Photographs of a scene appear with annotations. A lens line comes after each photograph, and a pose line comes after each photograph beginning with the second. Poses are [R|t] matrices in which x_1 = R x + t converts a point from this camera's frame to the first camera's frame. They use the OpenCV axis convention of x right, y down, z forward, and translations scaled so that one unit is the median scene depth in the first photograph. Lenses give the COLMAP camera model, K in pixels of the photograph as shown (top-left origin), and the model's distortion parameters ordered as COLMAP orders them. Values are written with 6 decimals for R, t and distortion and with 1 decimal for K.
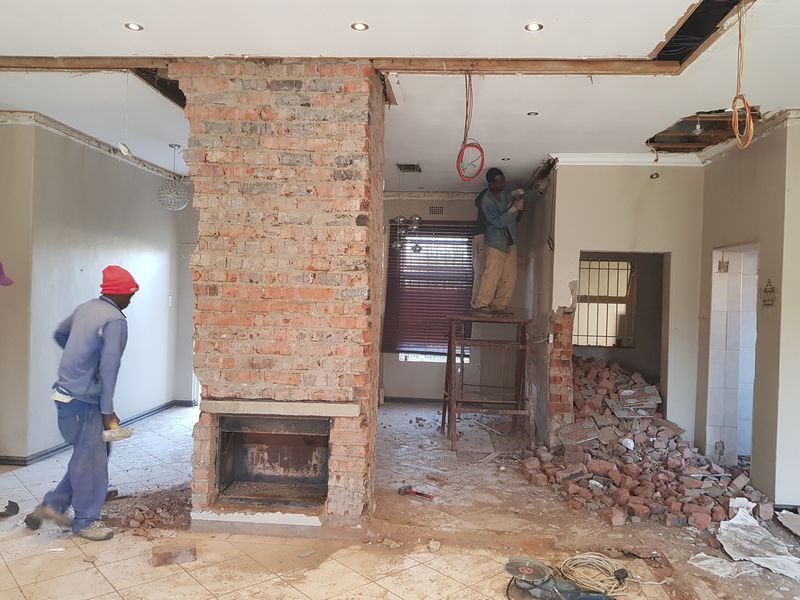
lens RADIAL K [[621.7, 0, 406.1], [0, 621.7, 303.1], [0, 0, 1]] dist [0.073004, -0.110454]
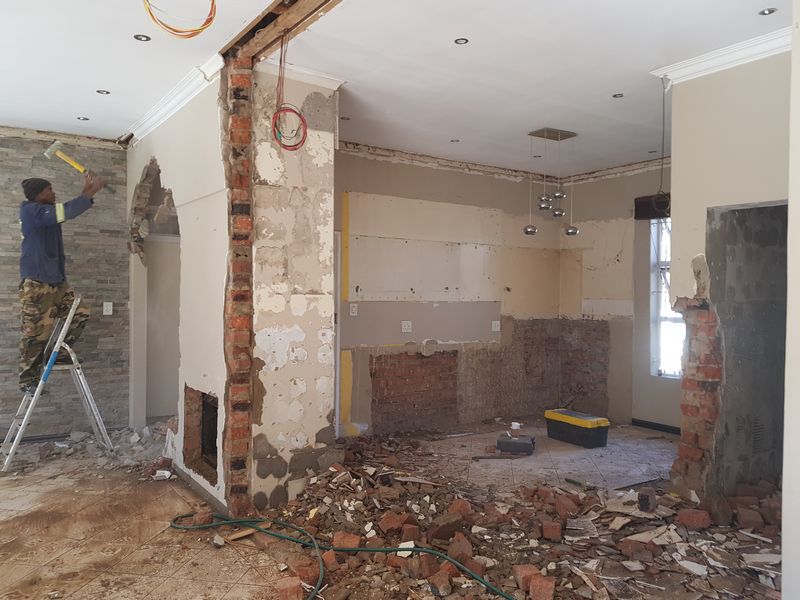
lens RADIAL K [[621.7, 0, 402.5], [0, 621.7, 309.1], [0, 0, 1]] dist [0.073004, -0.110454]
pose [[0.628187, -0.004420, -0.778050, 0.820977], [-0.004474, 0.999947, -0.009293, 0.035598], [0.778050, 0.009319, 0.628134, 0.506822]]
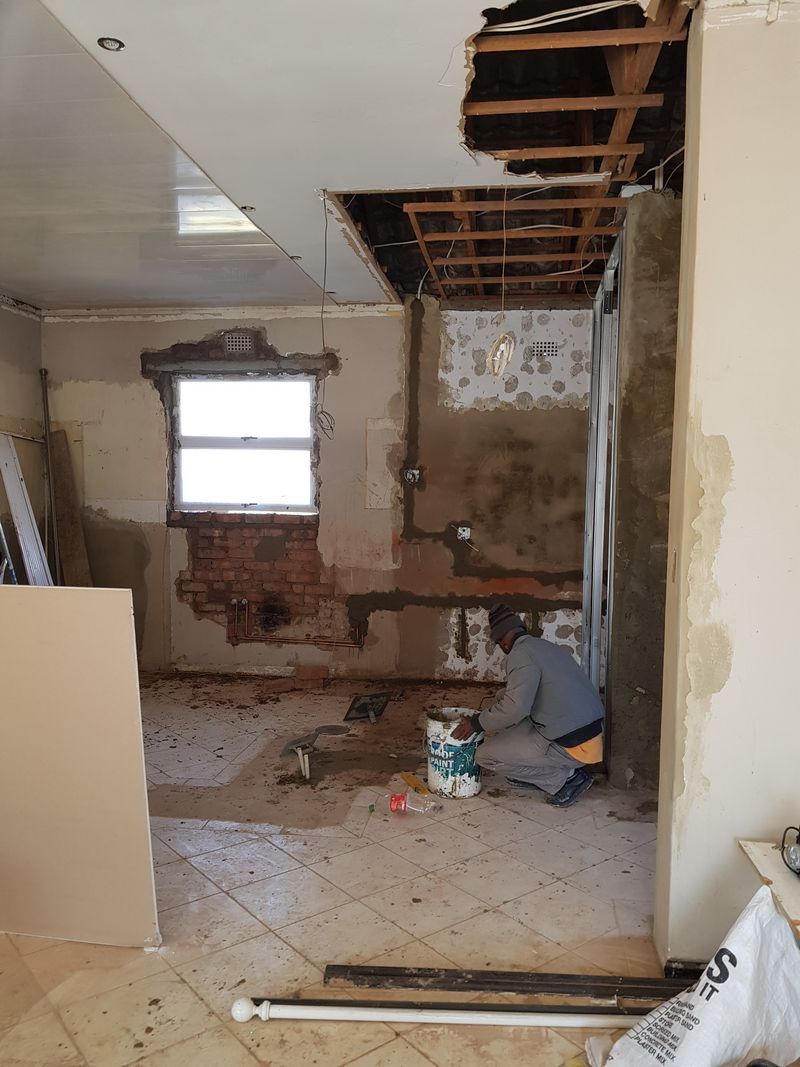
lens RADIAL K [[829.2, 0, 418.0], [0, 829.2, 574.7], [0, 0, 1]] dist [0.073004, -0.110454]
pose [[0.998585, -0.011743, -0.051874, 0.472979], [0.016053, 0.996381, 0.083472, 0.008935], [0.050706, -0.084187, 0.995159, 0.455377]]
